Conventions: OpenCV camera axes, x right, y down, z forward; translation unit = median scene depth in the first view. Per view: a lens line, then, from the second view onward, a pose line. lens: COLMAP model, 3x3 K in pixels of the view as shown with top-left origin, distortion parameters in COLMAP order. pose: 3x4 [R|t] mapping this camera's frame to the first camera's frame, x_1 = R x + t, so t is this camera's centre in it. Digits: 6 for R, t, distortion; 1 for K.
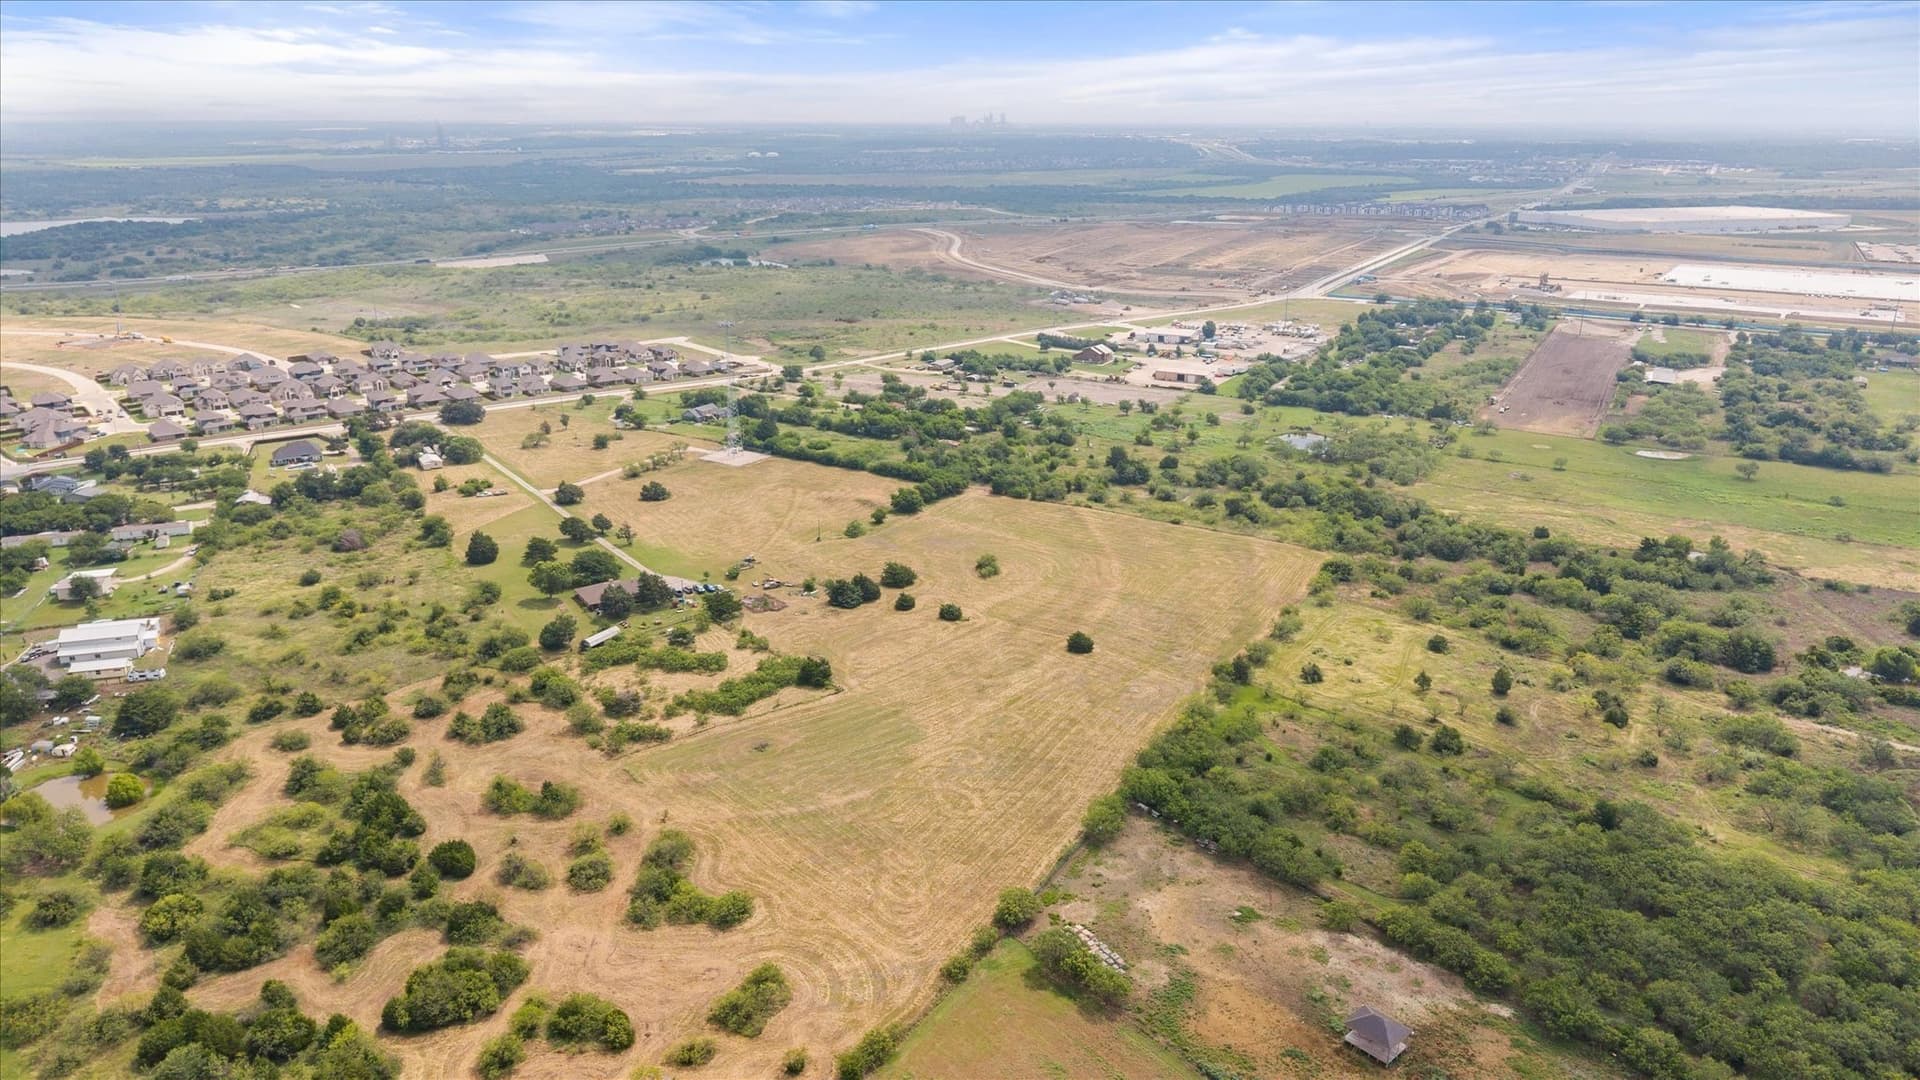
lens RADIAL K [[1282.5, 0, 975.9], [0, 1282.5, 528.5], [0, 0, 1]] dist [0.038918, -0.051451]
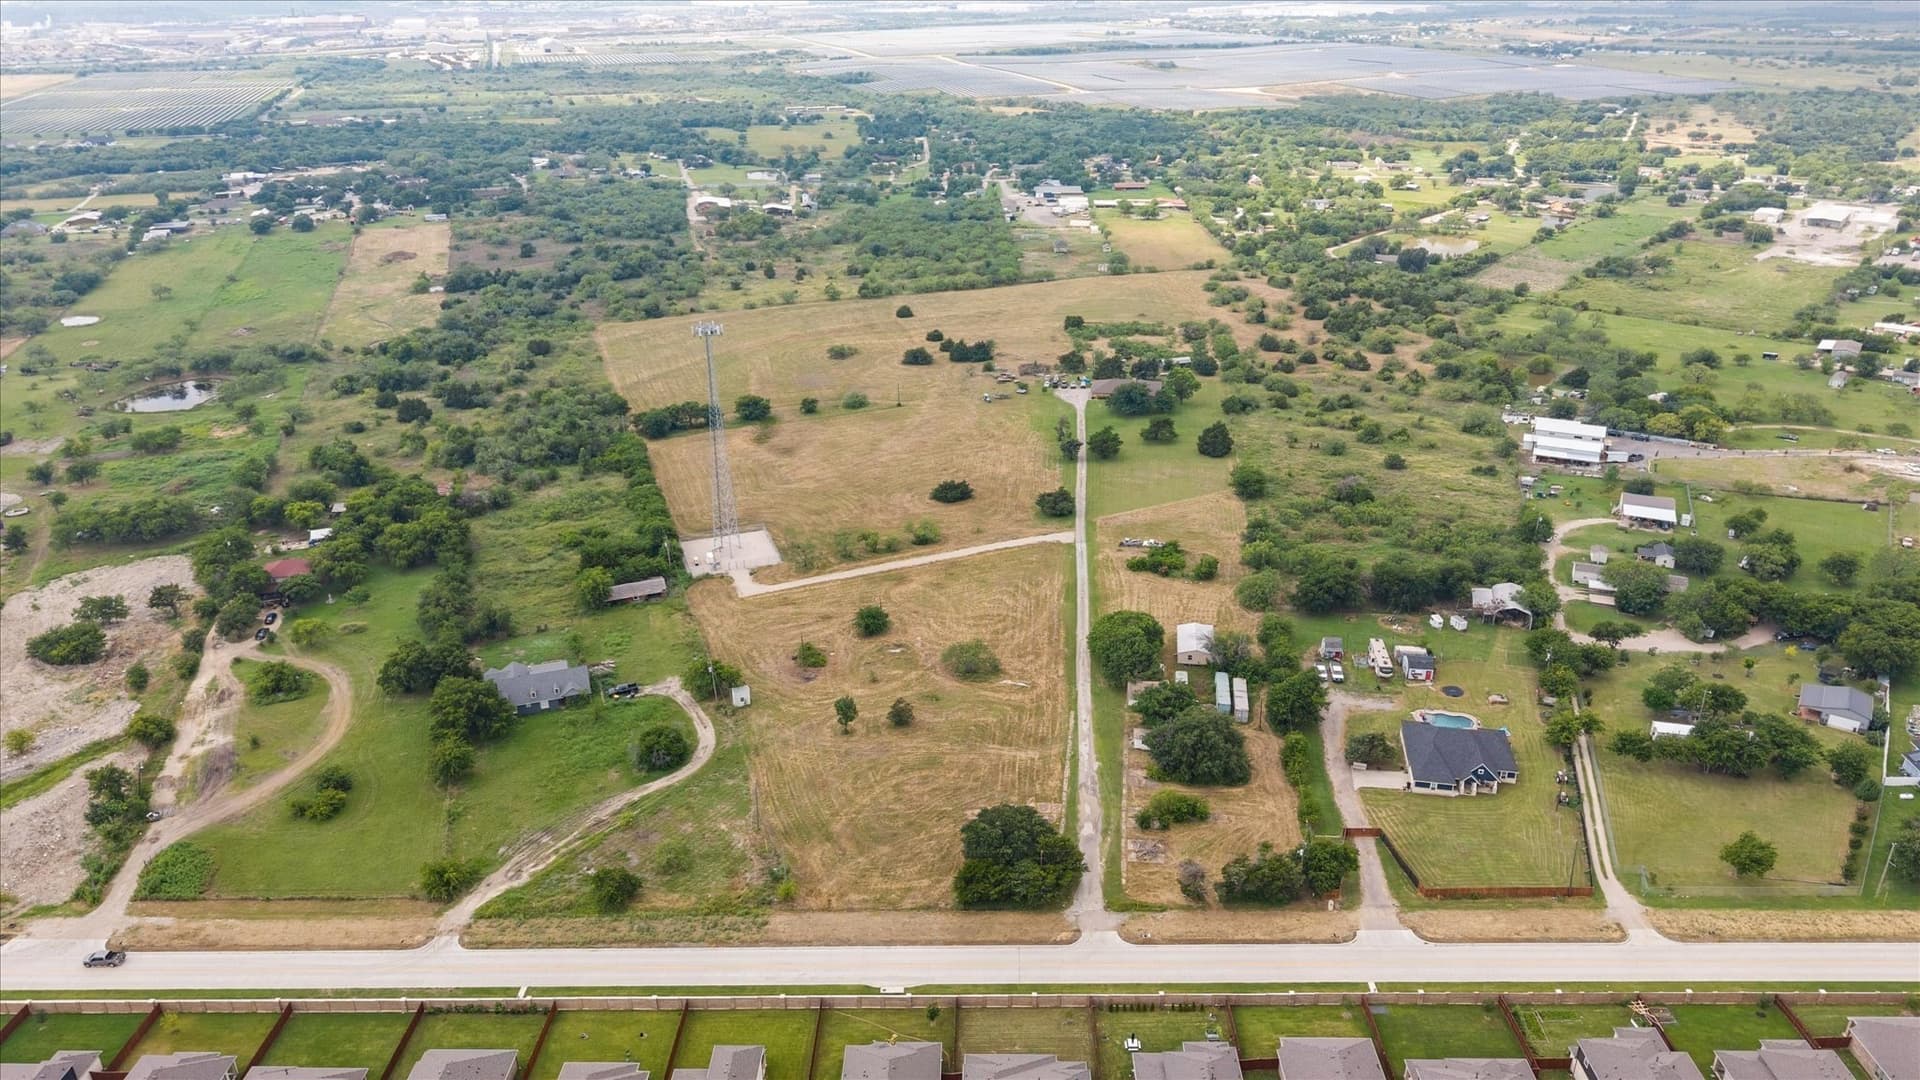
lens RADIAL K [[1282.5, 0, 963.4], [0, 1282.5, 544.8], [0, 0, 1]] dist [0.038918, -0.051451]
pose [[-0.754308, -0.265402, 0.600484, -0.852953], [0.209183, 0.769817, 0.603013, -0.534570], [-0.622304, 0.580469, -0.525161, 1.711807]]
